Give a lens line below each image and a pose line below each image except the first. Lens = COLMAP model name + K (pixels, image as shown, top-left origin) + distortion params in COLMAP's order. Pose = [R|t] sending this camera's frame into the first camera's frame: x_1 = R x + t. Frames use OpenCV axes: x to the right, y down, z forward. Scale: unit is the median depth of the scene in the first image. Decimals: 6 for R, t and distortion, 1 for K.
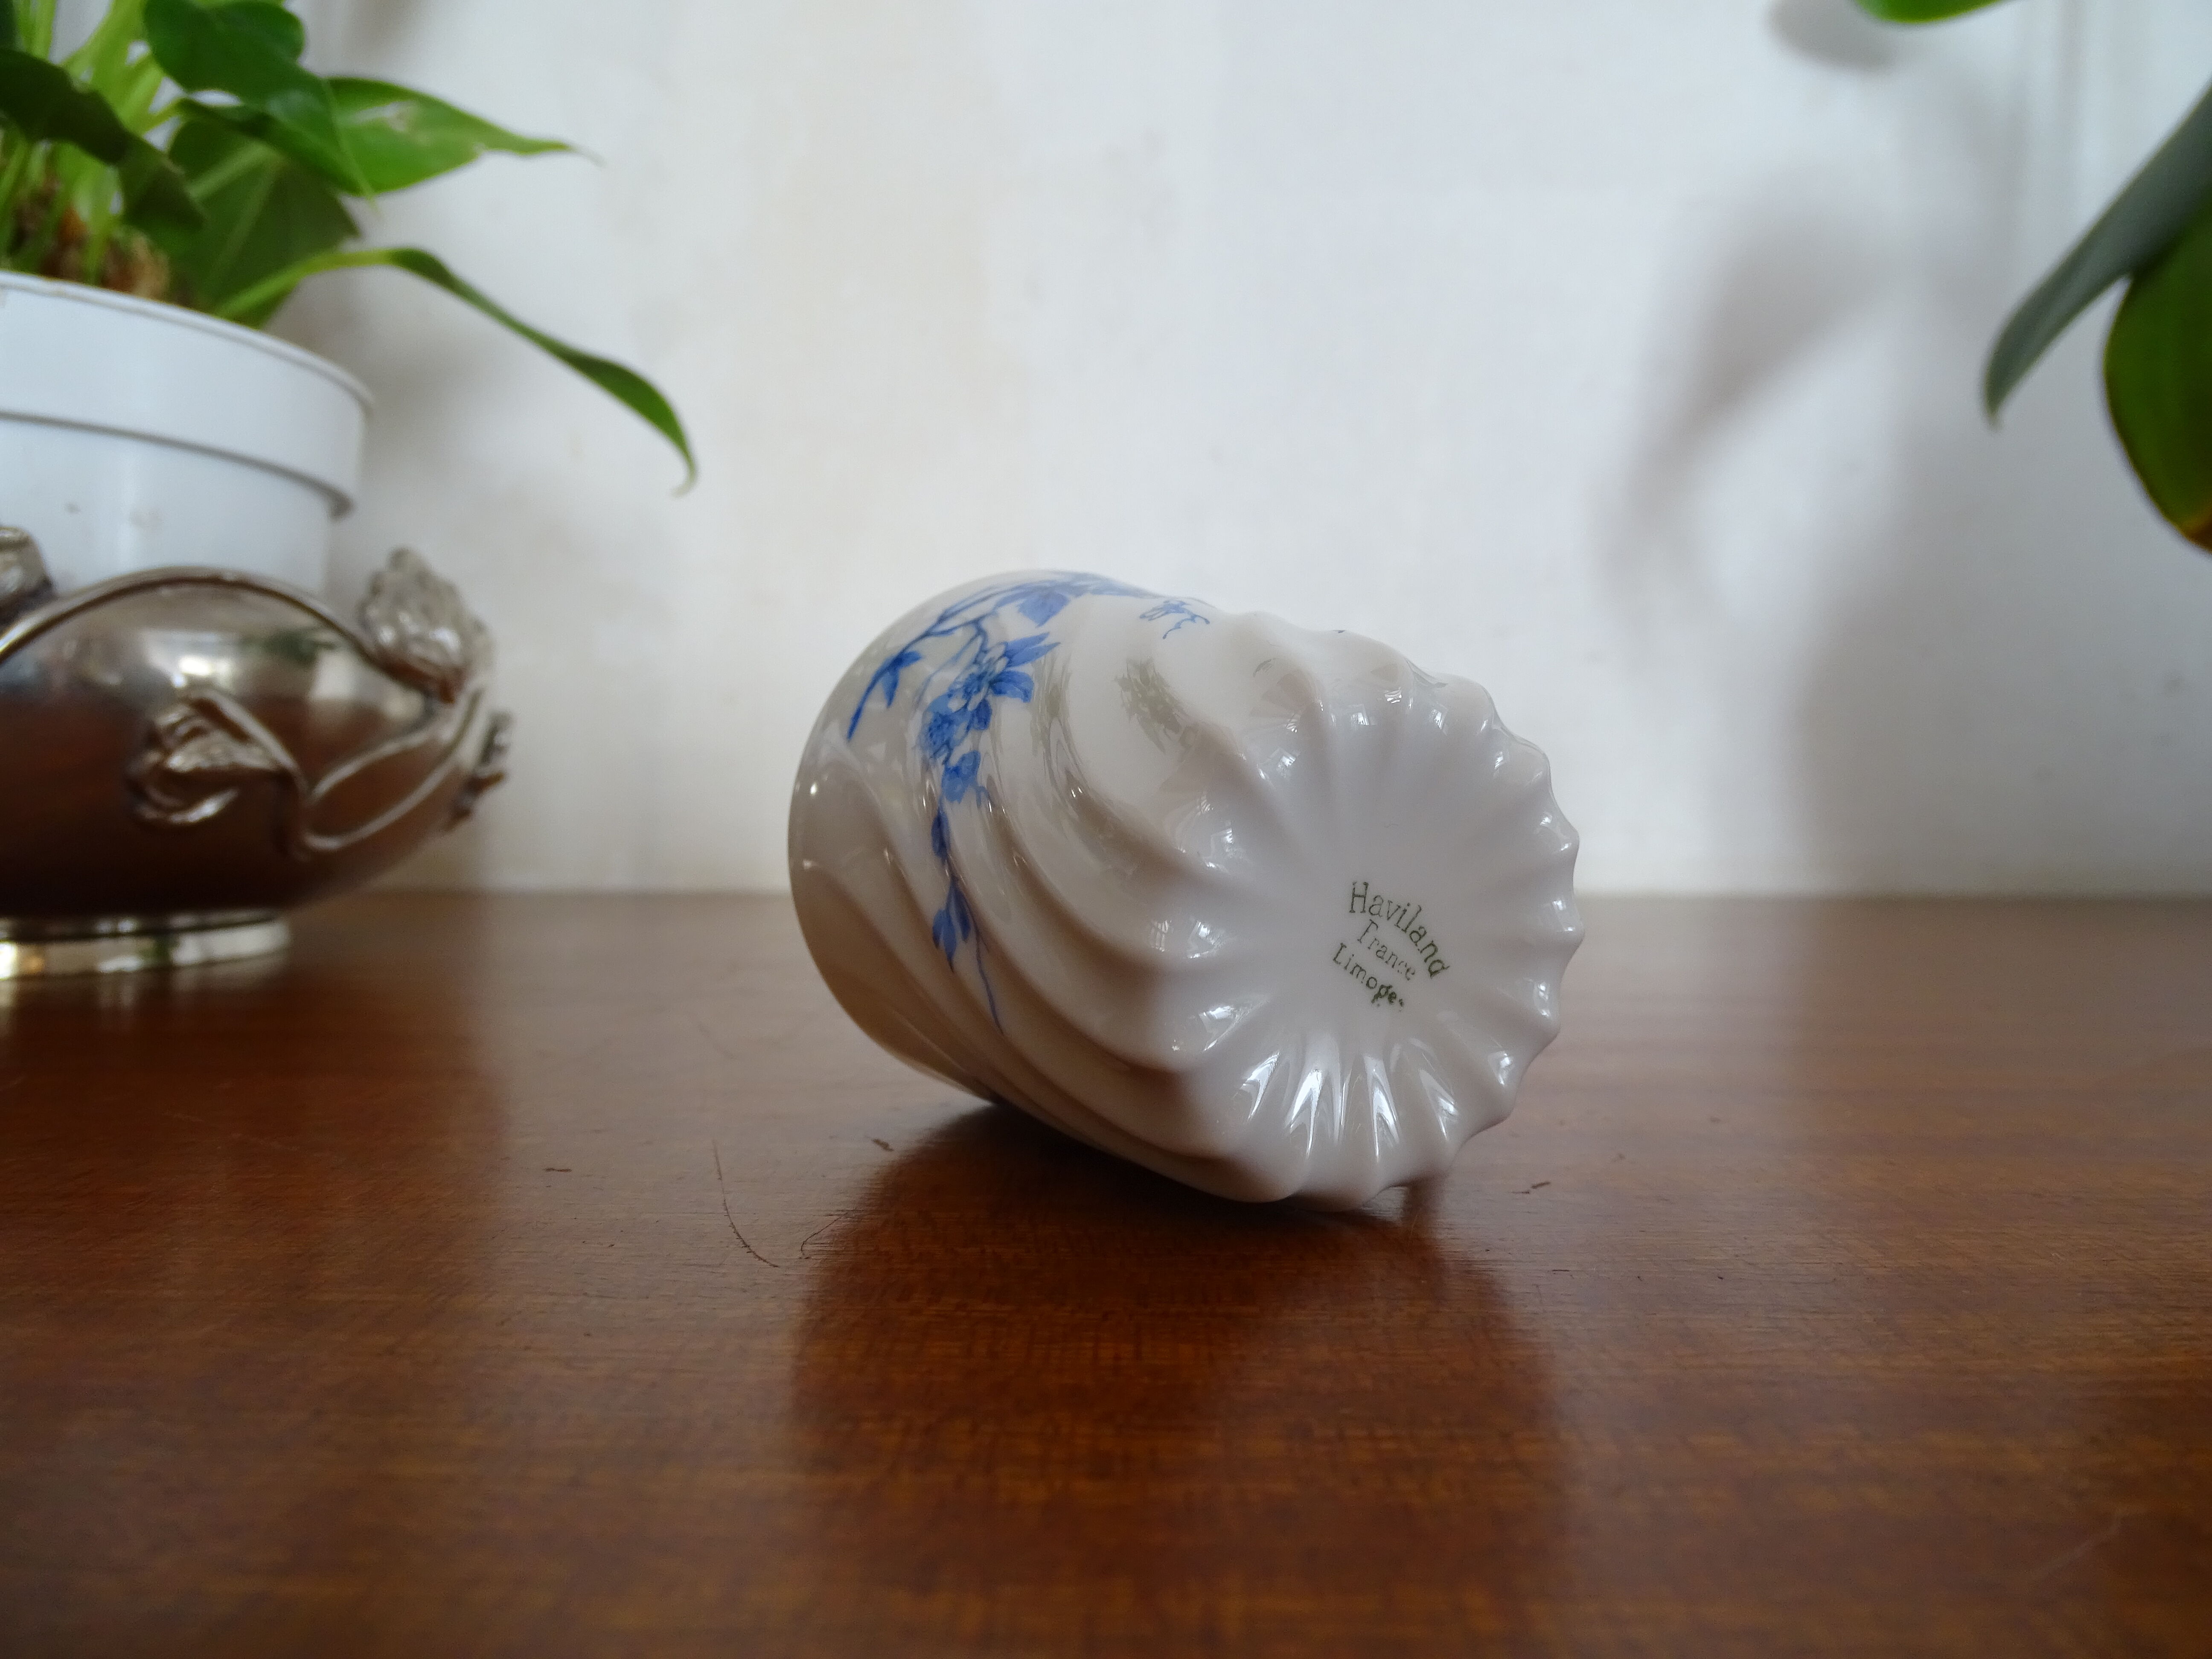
lens RADIAL K [[1552.6, 0, 1100.8], [0, 1552.6, 819.3], [0, 0, 1]] dist [-0.004553, -0.015307]
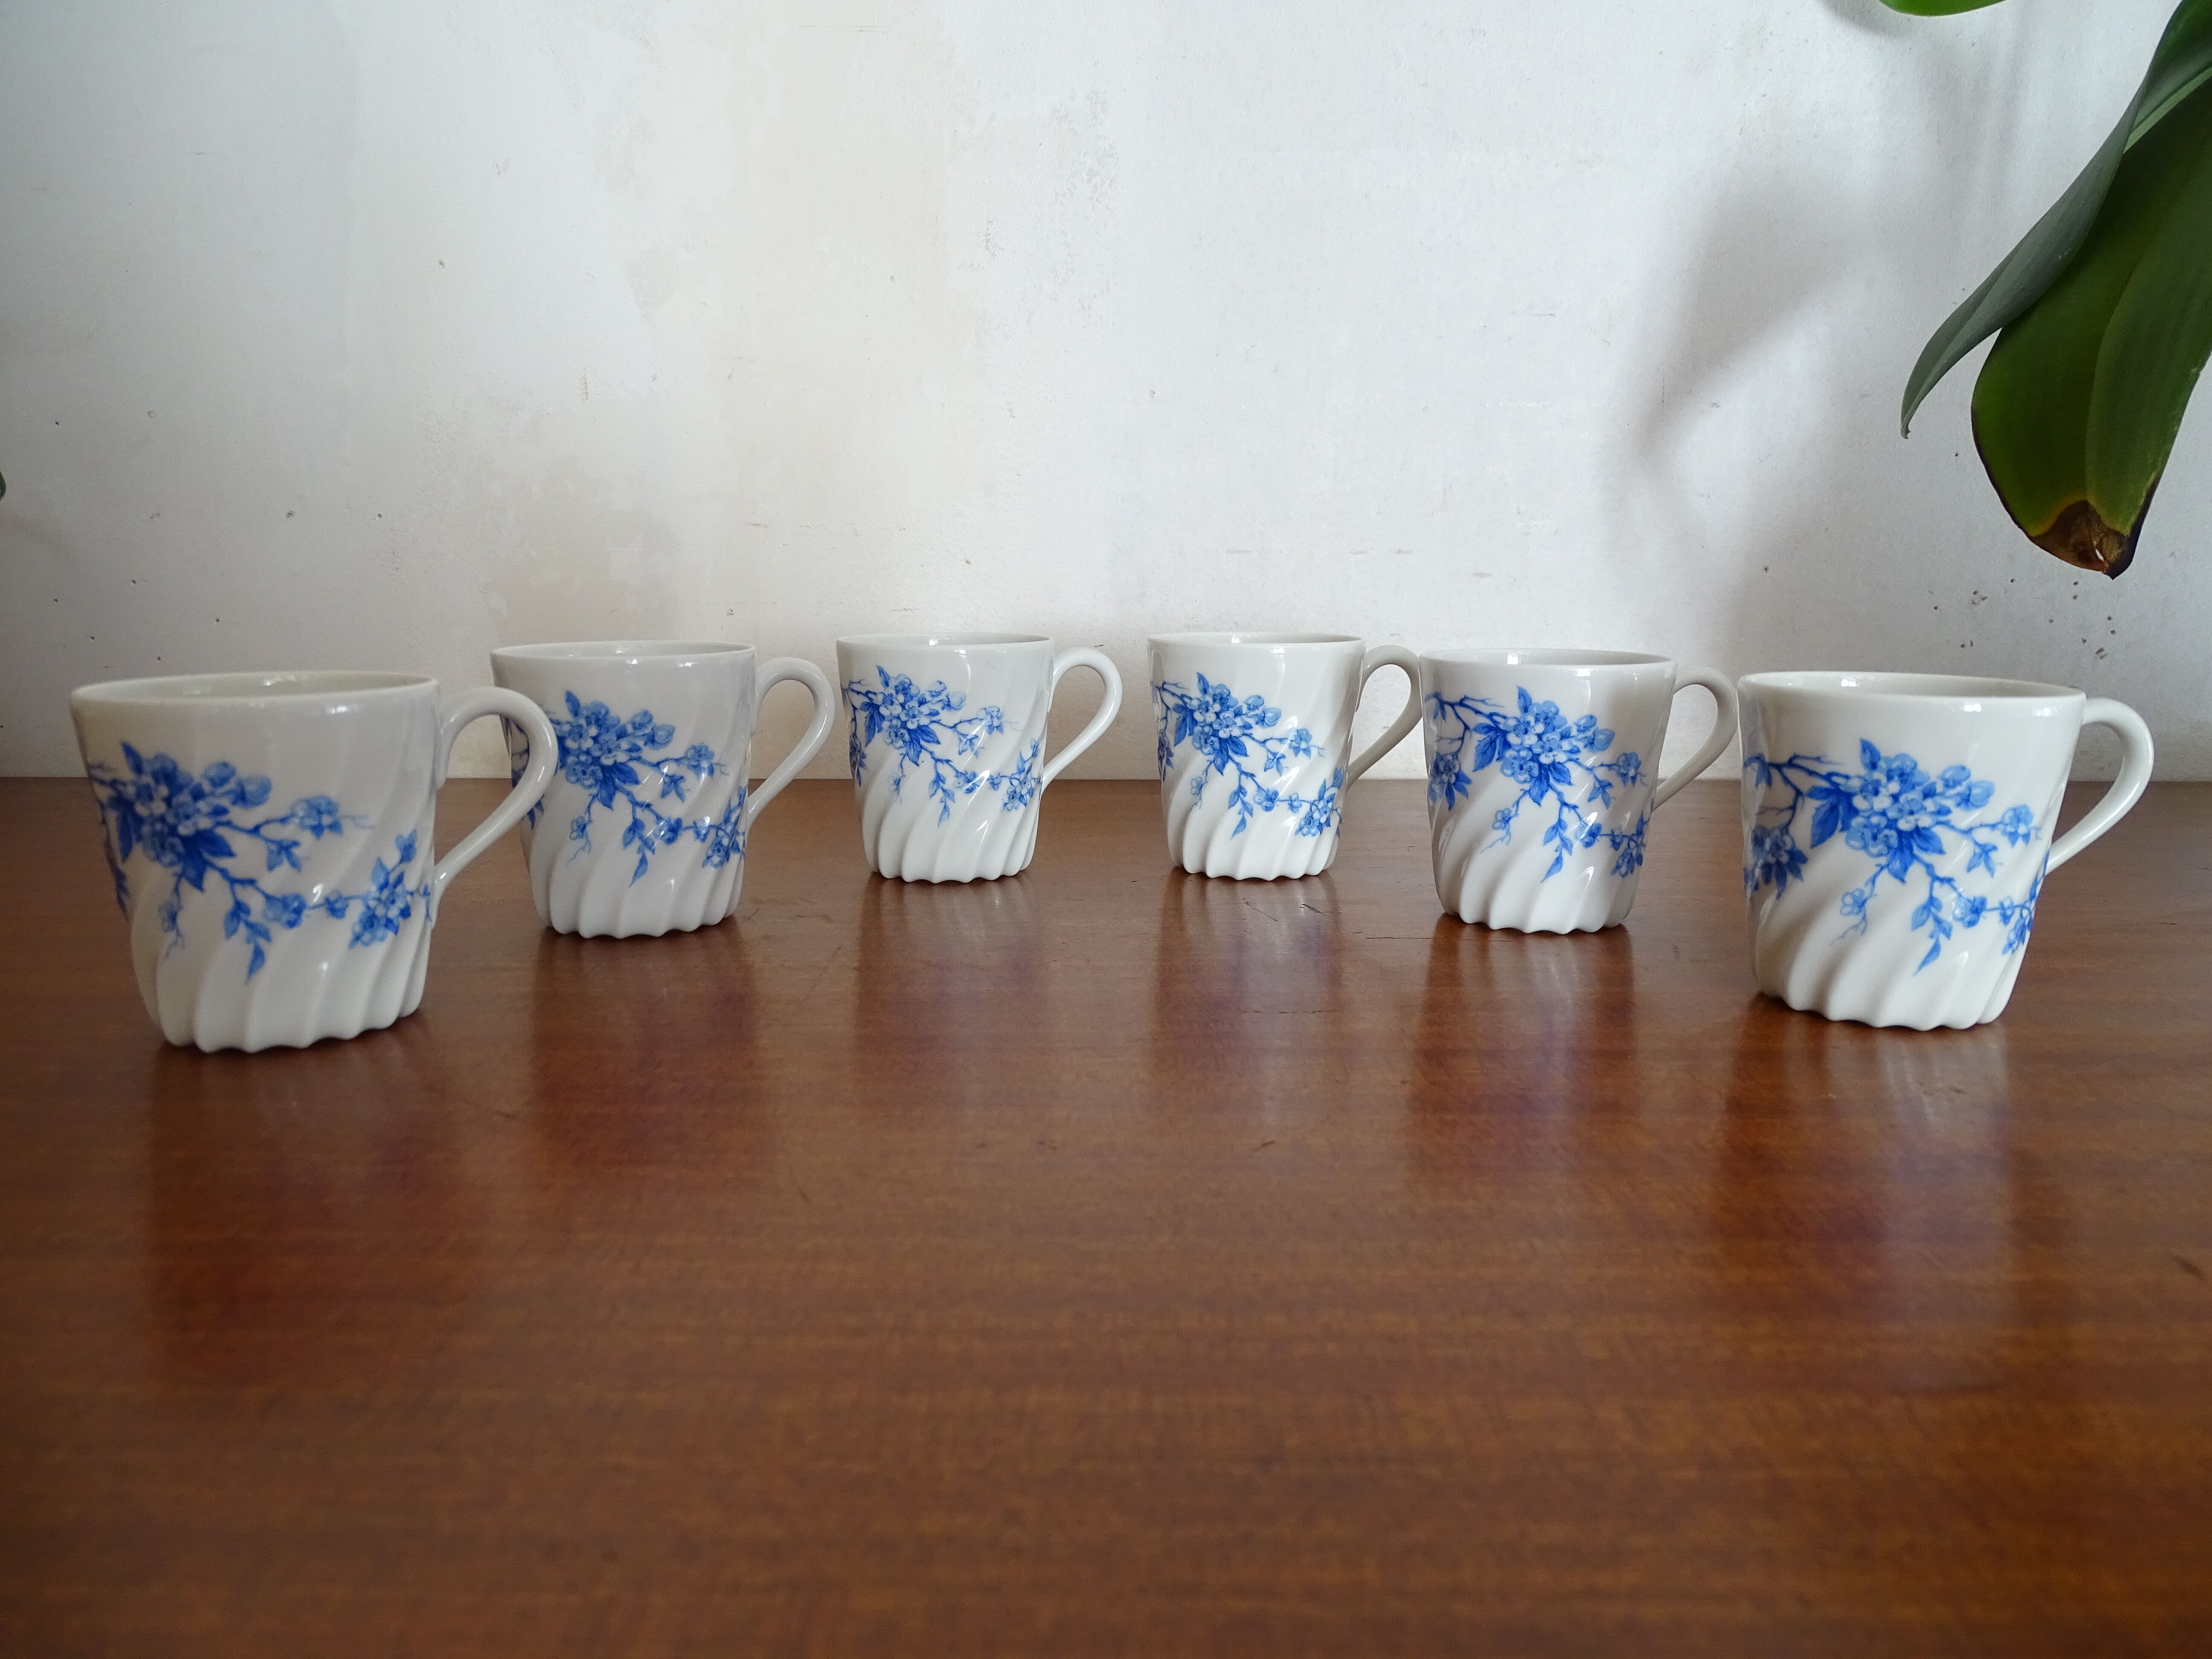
lens RADIAL K [[1552.6, 0, 1100.9], [0, 1552.6, 823.4], [0, 0, 1]] dist [-0.004553, -0.015307]
pose [[0.999935, -0.007041, 0.008919, 0.037845], [0.005579, 0.987982, 0.154466, -0.160970], [-0.009899, -0.154407, 0.987958, -0.267814]]
